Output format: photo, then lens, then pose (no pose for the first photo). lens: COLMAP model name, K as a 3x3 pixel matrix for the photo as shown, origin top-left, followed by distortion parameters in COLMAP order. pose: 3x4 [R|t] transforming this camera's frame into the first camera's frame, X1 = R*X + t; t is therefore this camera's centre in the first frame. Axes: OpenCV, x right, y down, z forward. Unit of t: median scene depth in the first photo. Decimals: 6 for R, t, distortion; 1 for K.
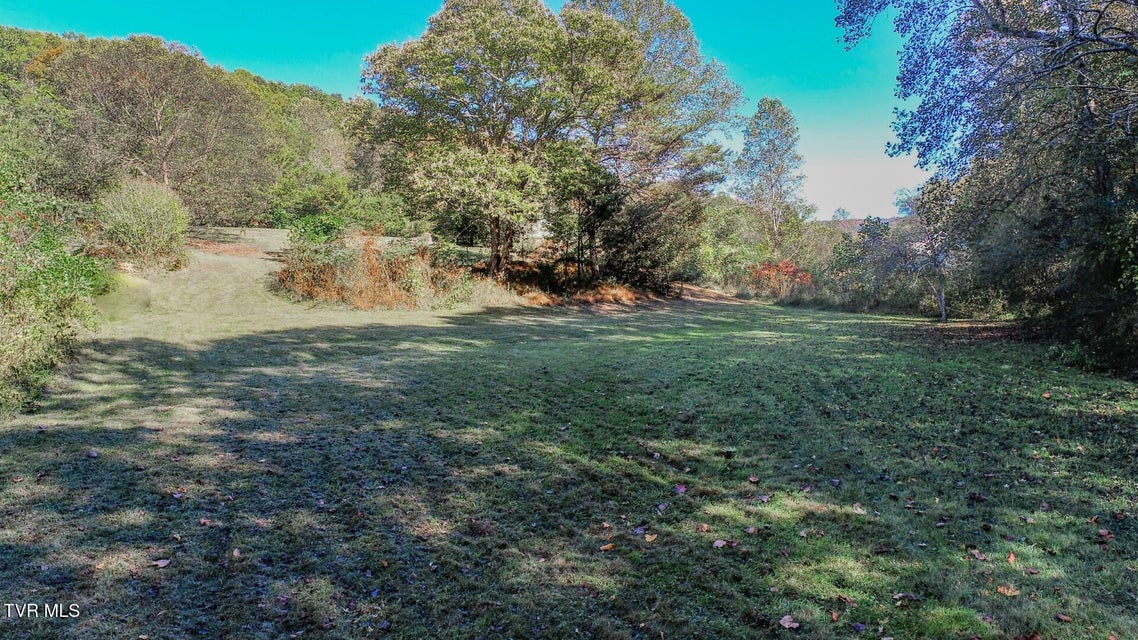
lens RADIAL K [[779.8, 0, 571.3], [0, 779.8, 320.8], [0, 0, 1]] dist [-0.013600, 0.006416]
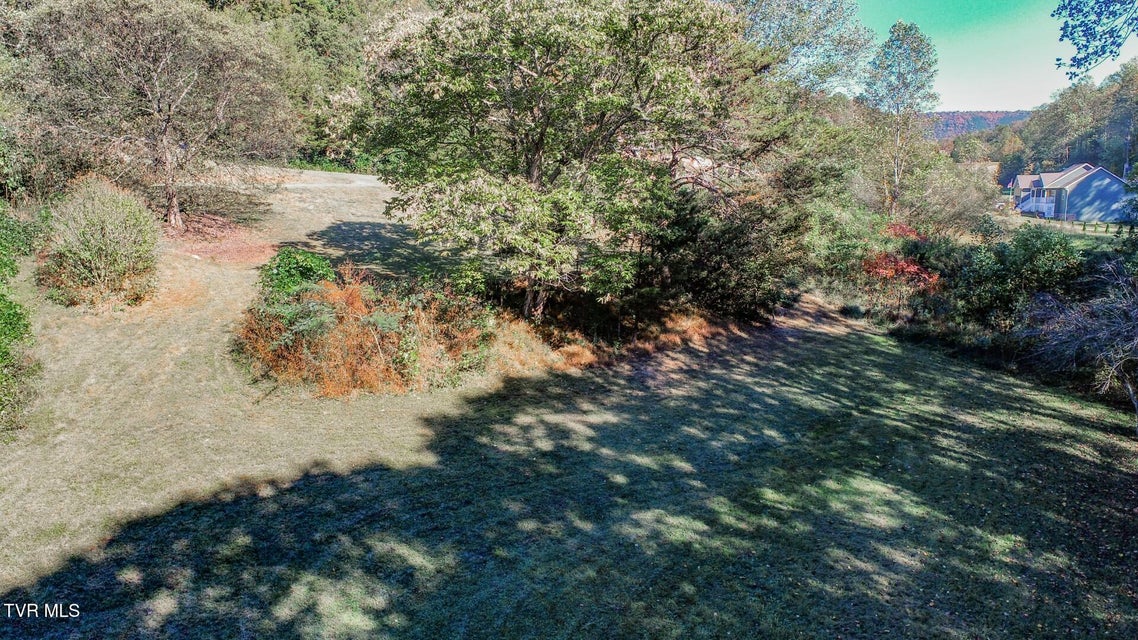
lens RADIAL K [[739.0, 0, 567.6], [0, 739.0, 317.0], [0, 0, 1]] dist [-0.003123, 0.001272]
pose [[0.989065, 0.064792, -0.132483, 0.037796], [-0.044647, 0.987717, 0.149737, -0.160231], [0.140558, -0.142185, 0.979810, 0.254495]]
